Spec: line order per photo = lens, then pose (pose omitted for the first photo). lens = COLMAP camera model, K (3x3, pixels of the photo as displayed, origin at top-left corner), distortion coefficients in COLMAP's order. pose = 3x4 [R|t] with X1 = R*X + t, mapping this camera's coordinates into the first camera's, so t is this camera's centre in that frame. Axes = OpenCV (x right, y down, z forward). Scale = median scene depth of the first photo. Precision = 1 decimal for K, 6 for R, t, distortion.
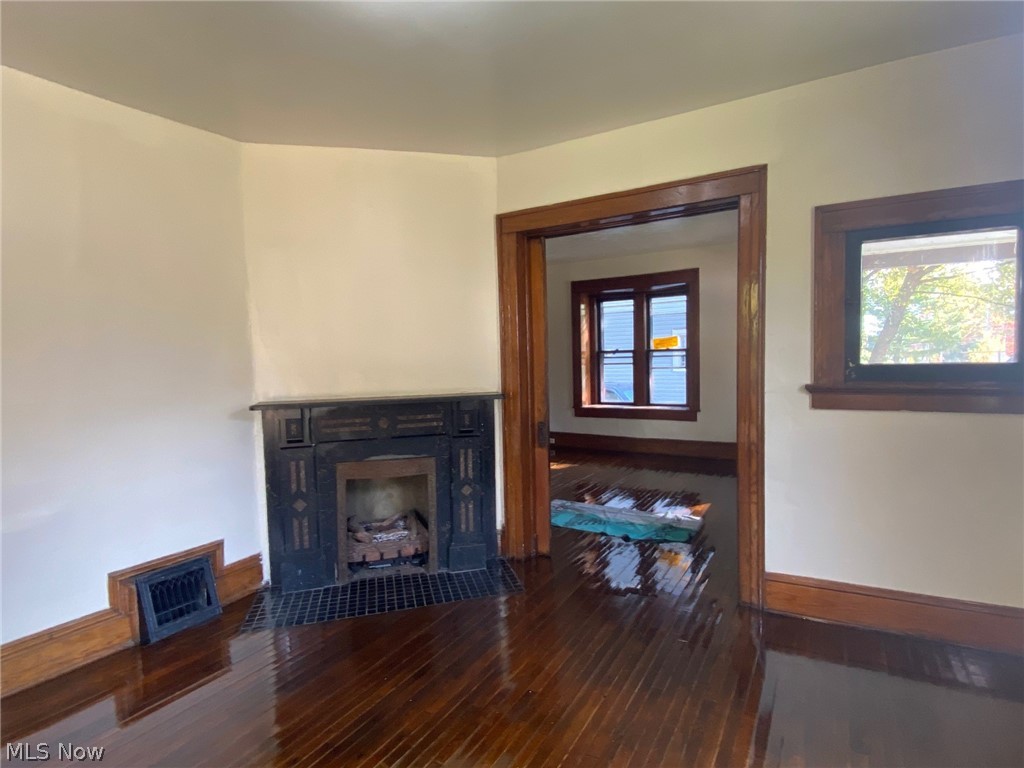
lens RADIAL K [[536.3, 0, 509.4], [0, 536.3, 383.5], [0, 0, 1]] dist [0.033606, -0.015159]
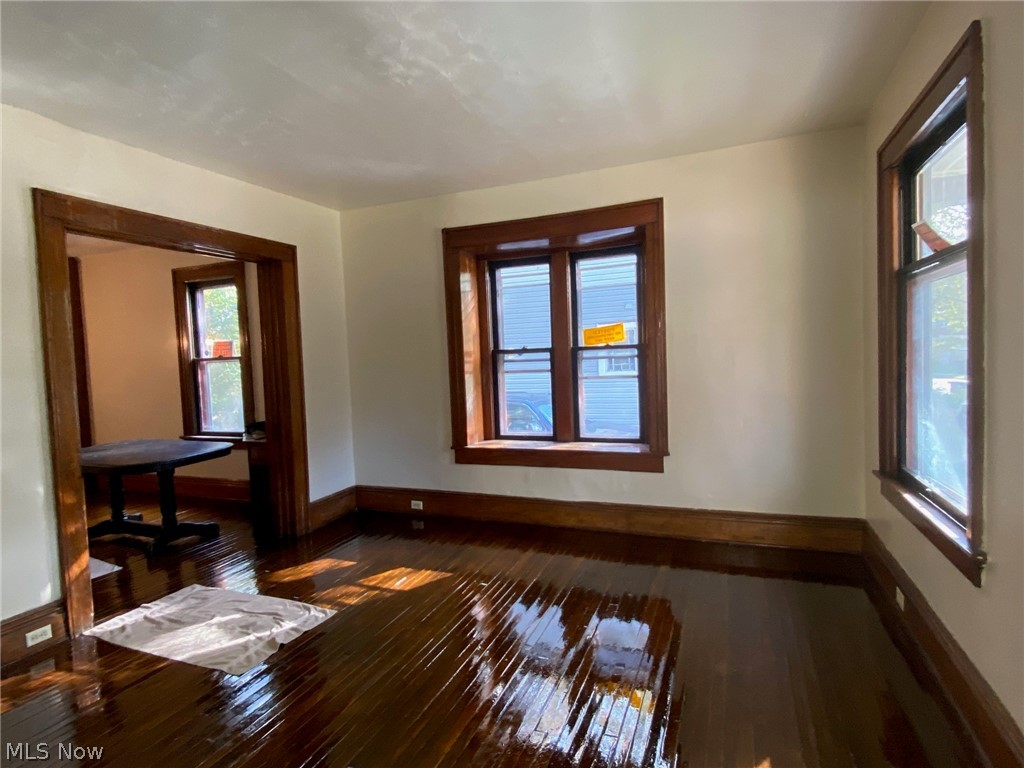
lens RADIAL K [[536.3, 0, 514.9], [0, 536.3, 378.9], [0, 0, 1]] dist [0.033606, -0.015159]
pose [[0.987765, -0.021973, 0.154394, 0.098589], [0.022977, 0.999725, -0.004721, -0.025915], [-0.154248, 0.008210, 0.987998, 0.416393]]
